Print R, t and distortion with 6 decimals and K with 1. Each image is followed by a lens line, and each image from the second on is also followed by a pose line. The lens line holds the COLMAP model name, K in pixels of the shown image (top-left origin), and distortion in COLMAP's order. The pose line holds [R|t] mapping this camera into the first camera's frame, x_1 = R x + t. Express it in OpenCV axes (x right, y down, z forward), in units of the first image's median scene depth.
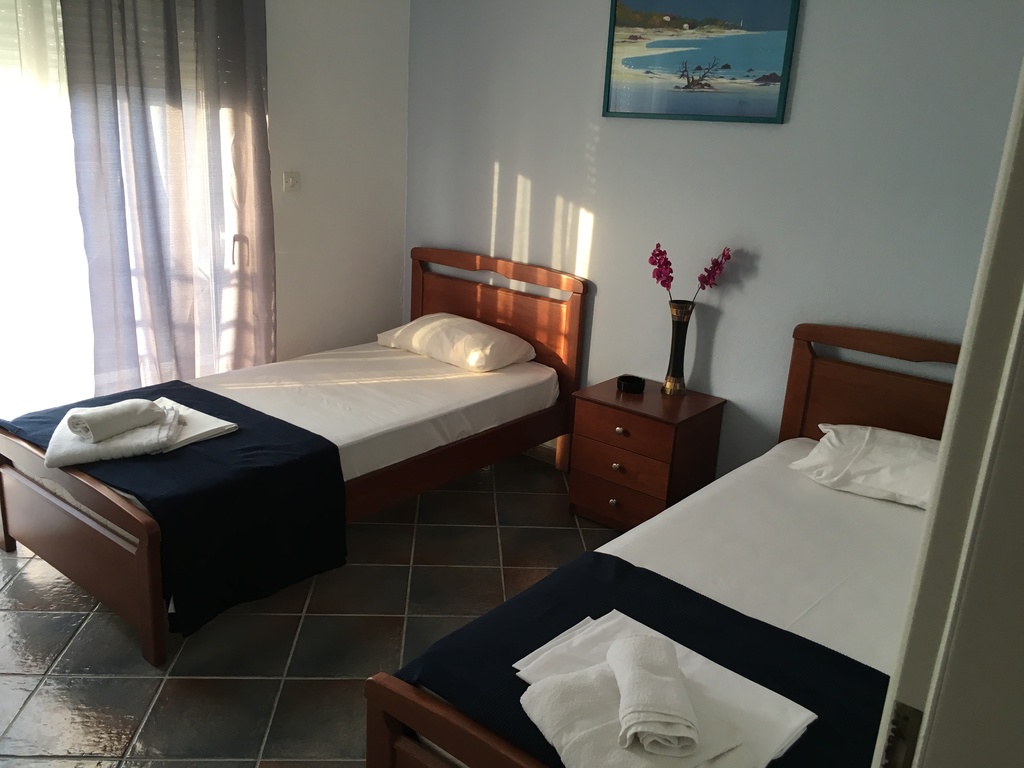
lens RADIAL K [[869.0, 0, 491.1], [0, 869.0, 384.6], [0, 0, 1]] dist [0.086417, -0.104759]
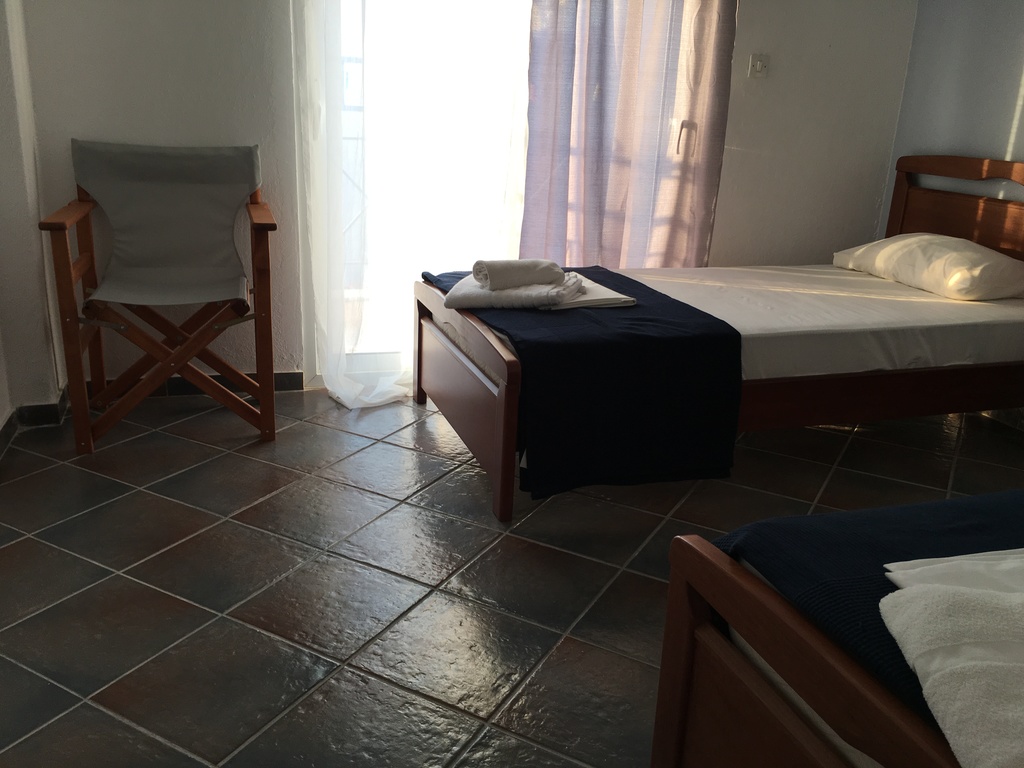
lens RADIAL K [[873.4, 0, 512.1], [0, 873.4, 368.7], [0, 0, 1]] dist [0.096939, -0.120247]
pose [[0.857916, 0.141630, -0.493883, 0.044401], [-0.155240, 0.987783, 0.013601, 0.100084], [0.489776, 0.065002, 0.869422, 0.131128]]
